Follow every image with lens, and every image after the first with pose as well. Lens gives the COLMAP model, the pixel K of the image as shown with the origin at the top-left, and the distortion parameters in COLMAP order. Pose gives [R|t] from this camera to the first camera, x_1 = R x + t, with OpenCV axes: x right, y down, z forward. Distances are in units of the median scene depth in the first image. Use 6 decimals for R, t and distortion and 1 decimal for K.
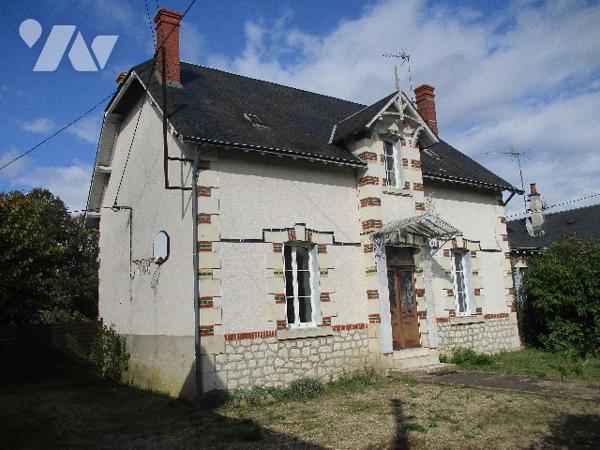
lens RADIAL K [[486.9, 0, 298.3], [0, 486.9, 225.1], [0, 0, 1]] dist [-0.036175, -0.014267]
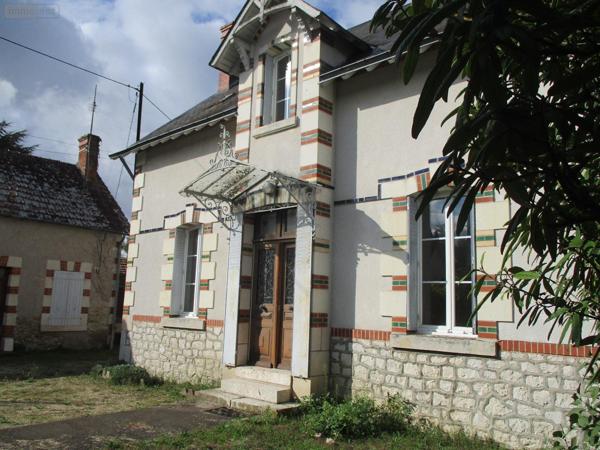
lens RADIAL K [[486.9, 0, 302.8], [0, 486.9, 227.4], [0, 0, 1]] dist [-0.036175, -0.014267]
pose [[0.273551, -0.099657, -0.956681, 0.919836], [0.119315, 0.990452, -0.069058, 0.127011], [0.954429, -0.095255, 0.282830, 0.927632]]
